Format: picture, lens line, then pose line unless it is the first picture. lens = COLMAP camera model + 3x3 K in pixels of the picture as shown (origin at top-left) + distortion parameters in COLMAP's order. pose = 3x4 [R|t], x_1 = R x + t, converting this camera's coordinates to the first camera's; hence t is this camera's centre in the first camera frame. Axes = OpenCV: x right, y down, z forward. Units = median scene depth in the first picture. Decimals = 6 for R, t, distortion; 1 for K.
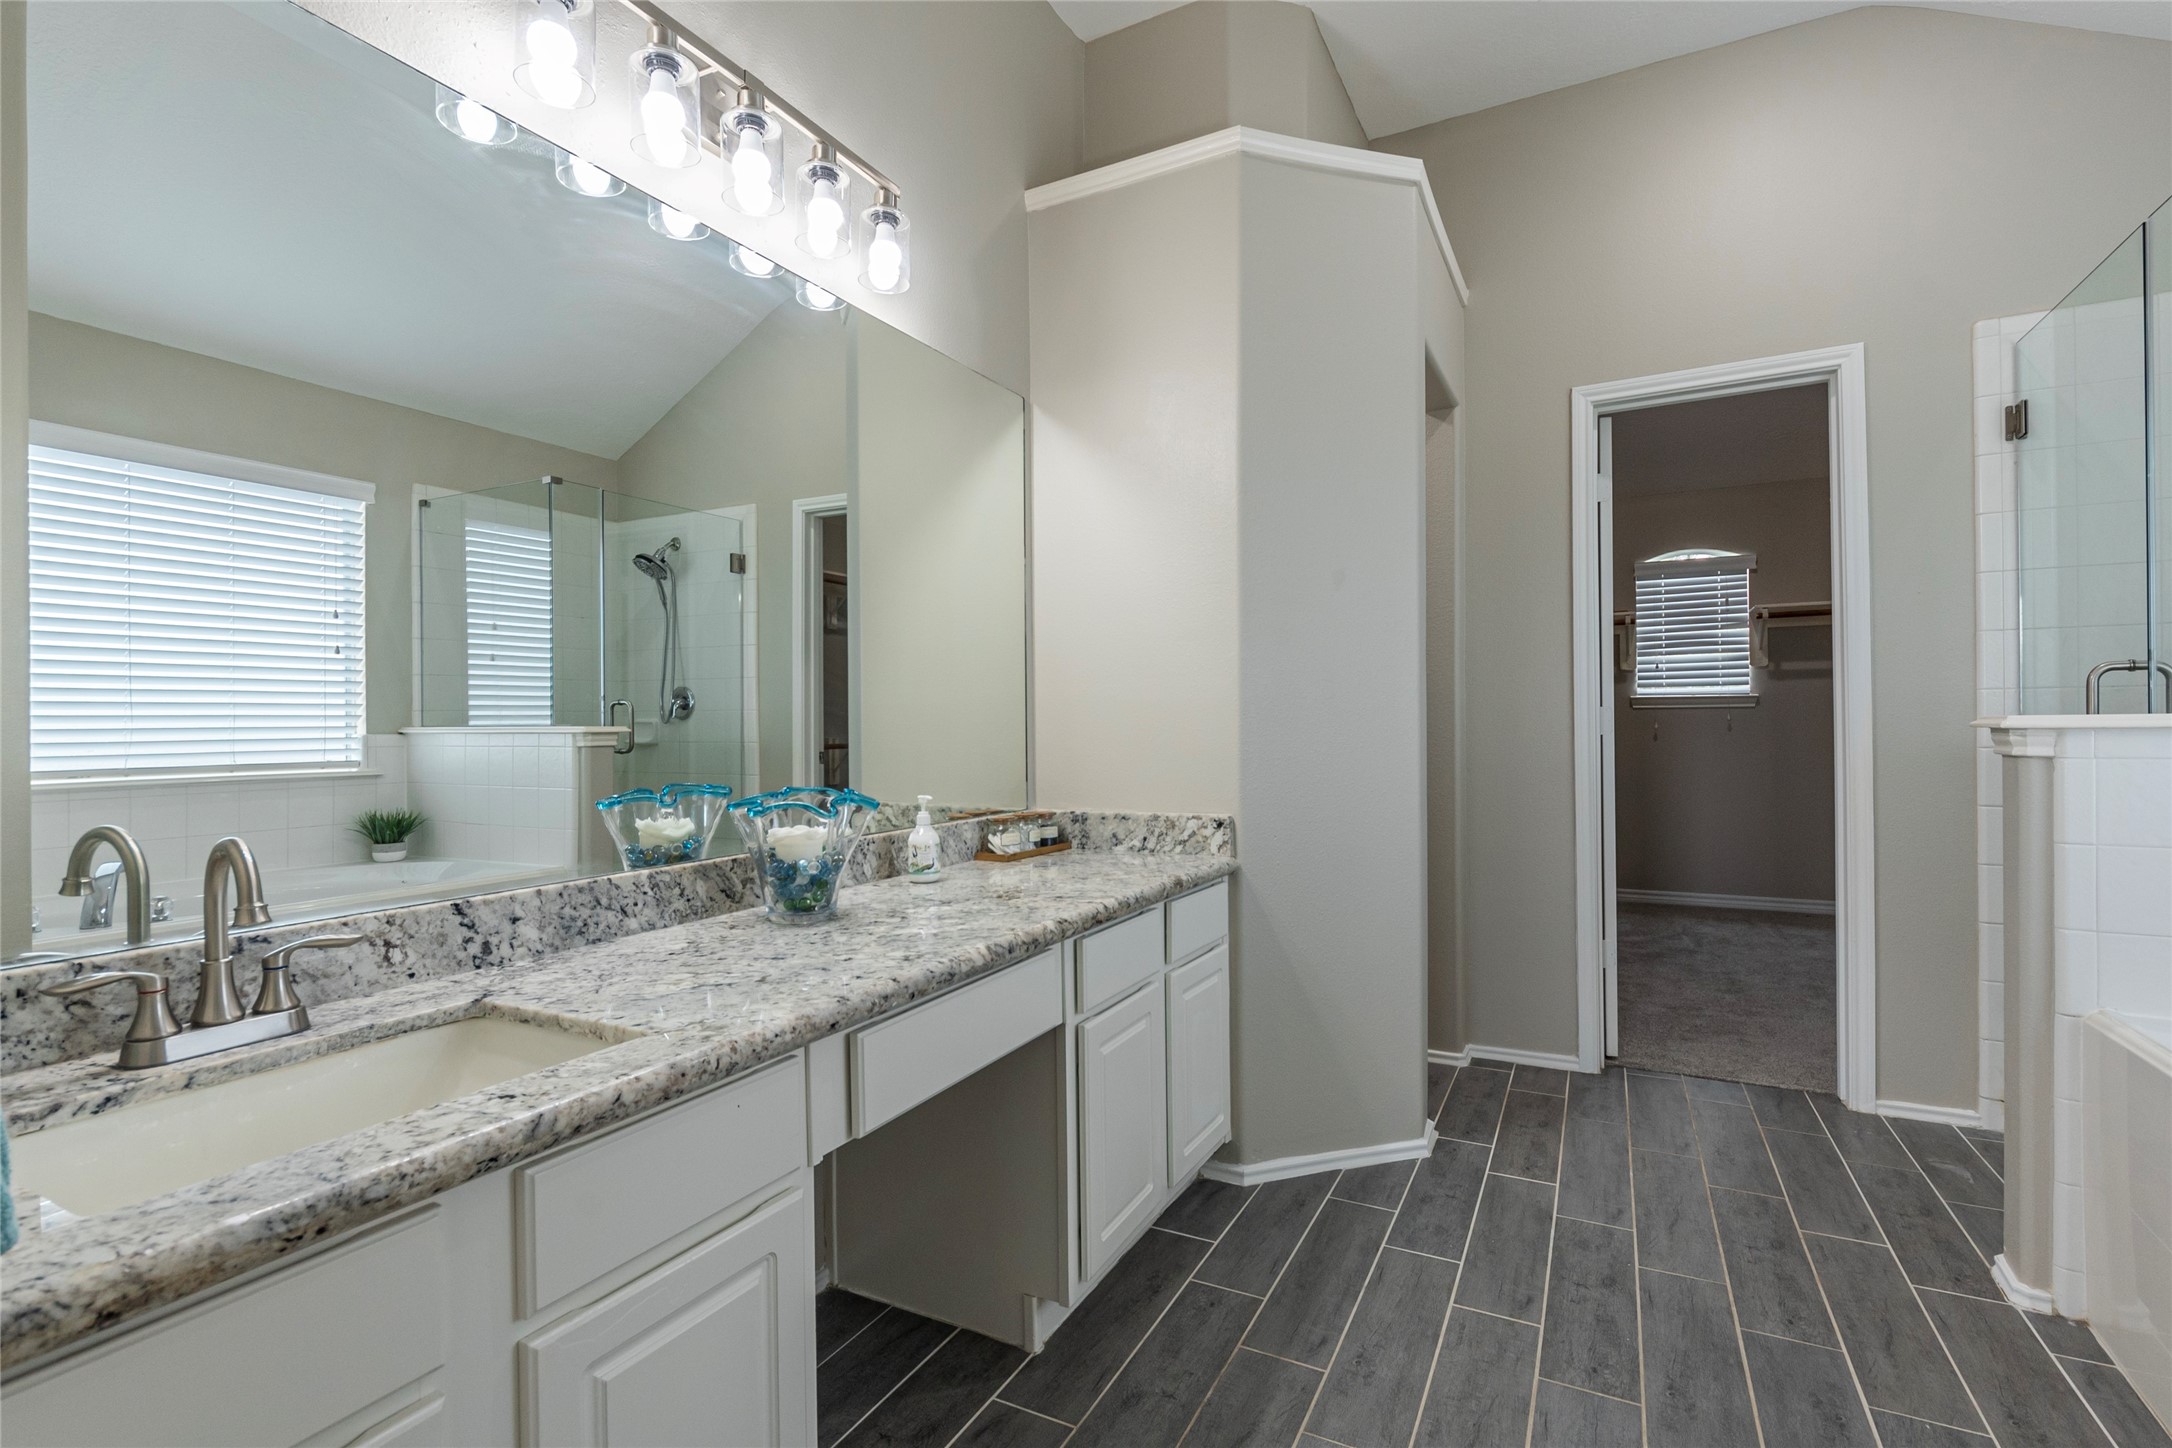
lens RADIAL K [[1010.3, 0, 1088.4], [0, 1010.3, 721.8], [0, 0, 1]] dist [-0.003454, -0.000202]
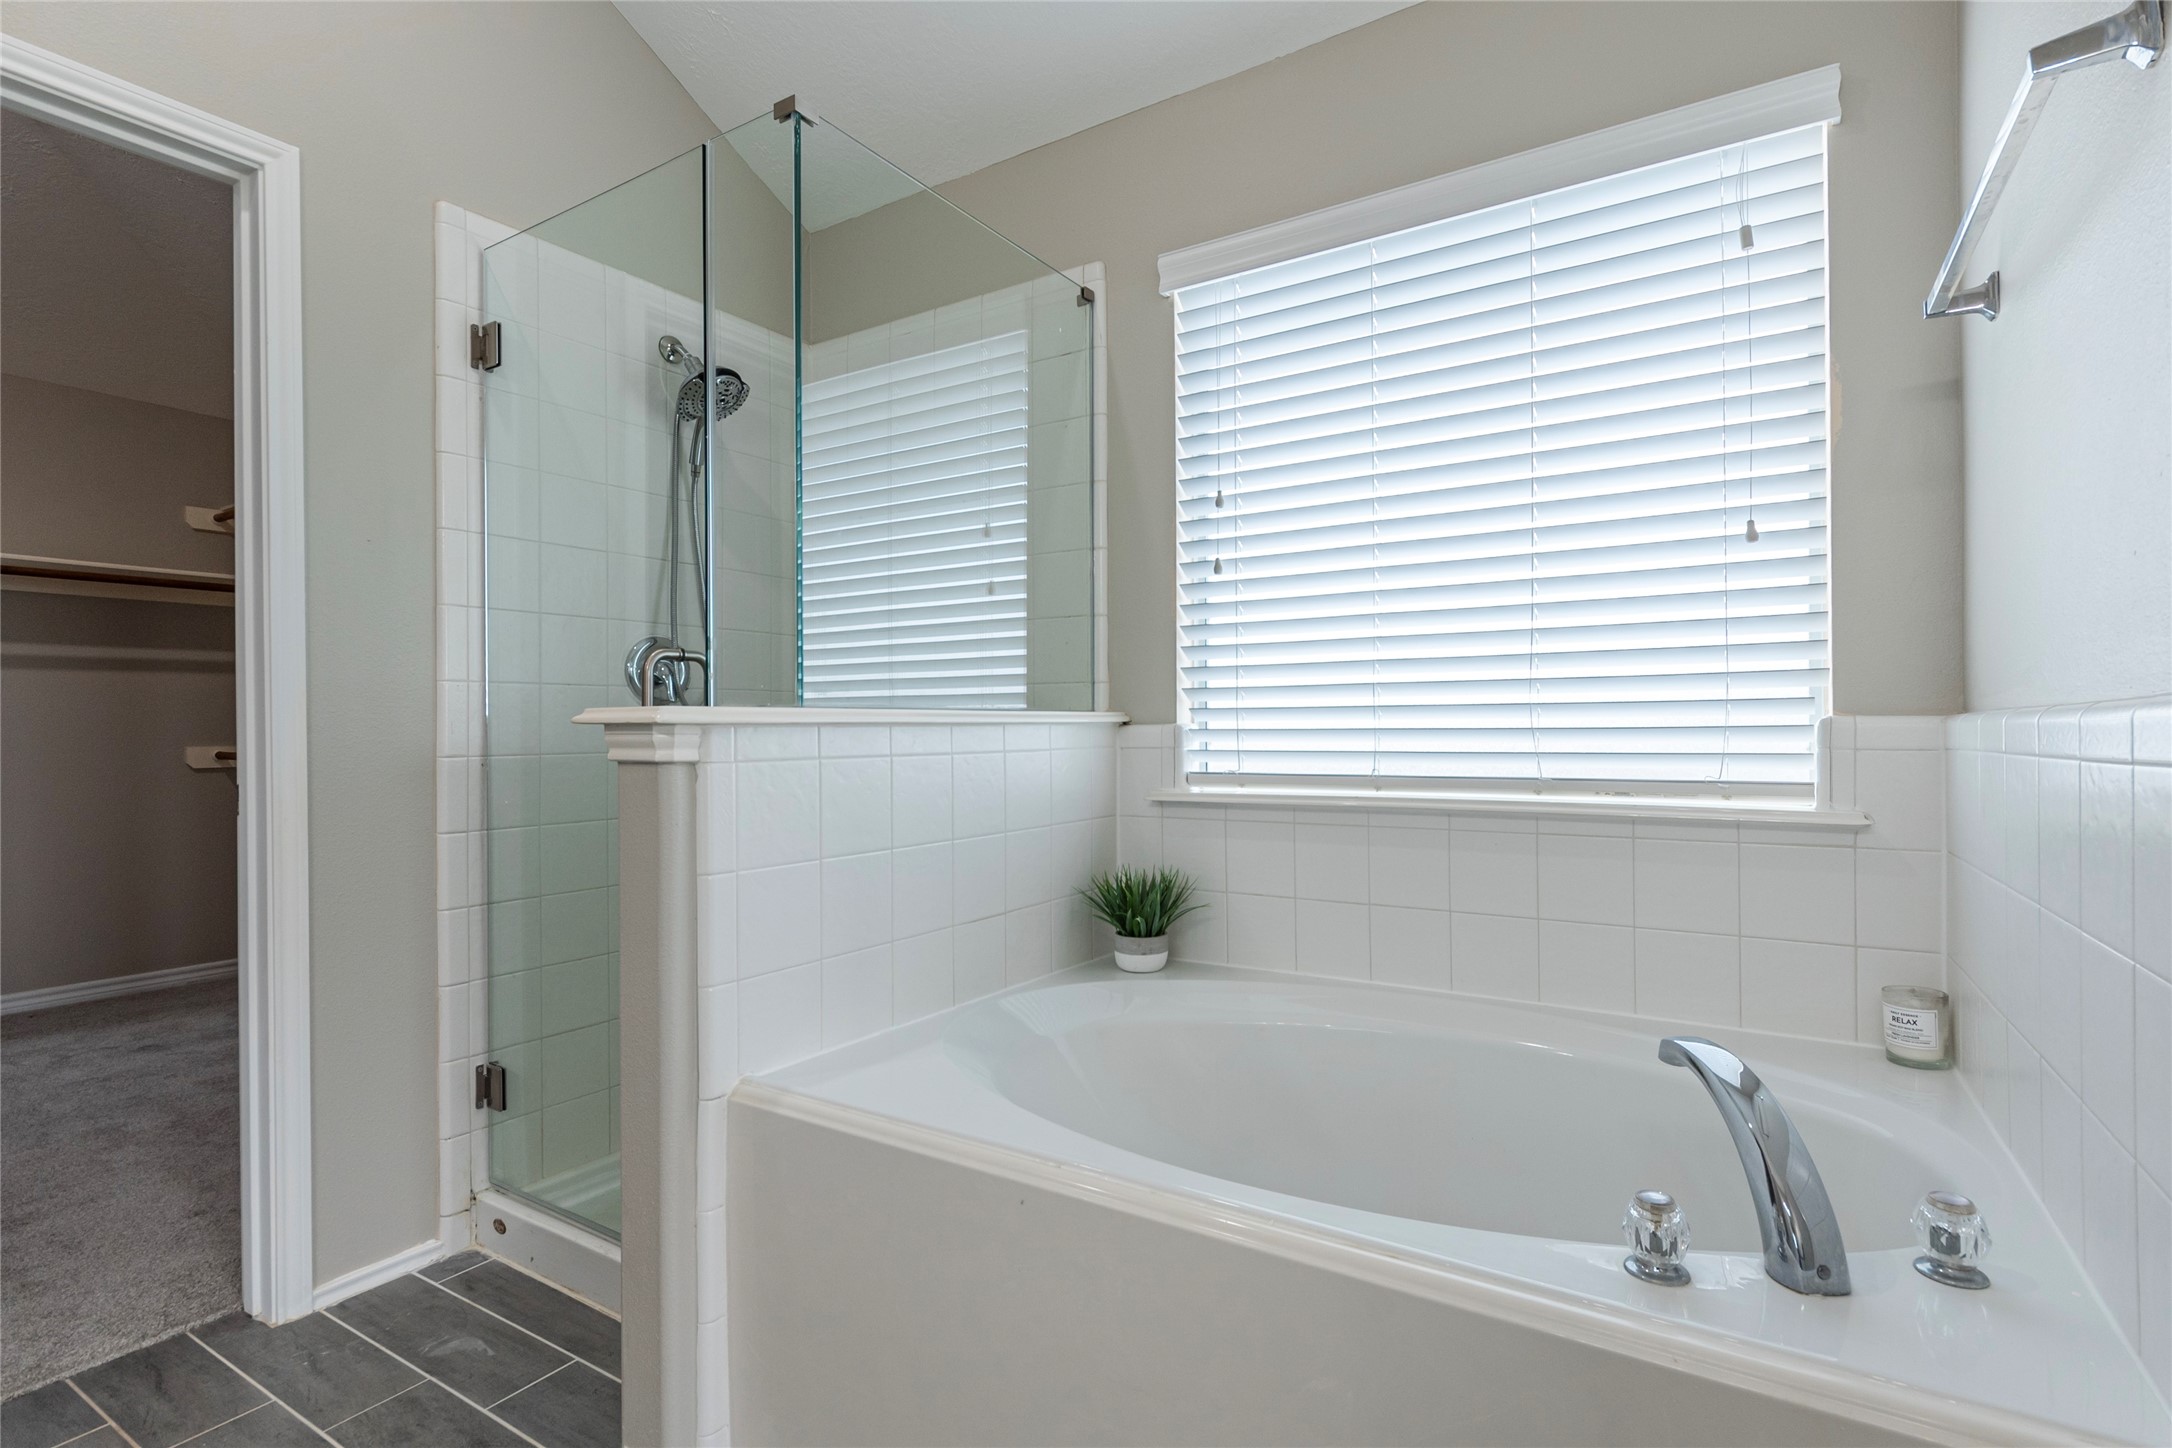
lens RADIAL K [[1060.1, 0, 1173.6], [0, 1060.1, 728.6], [0, 0, 1]] dist [-0.003060, 0.000088]
pose [[0.069526, 0.008659, 0.997543, 0.085607], [0.001534, 0.999960, -0.008787, 0.008026], [-0.997579, 0.002141, 0.069510, 0.269785]]
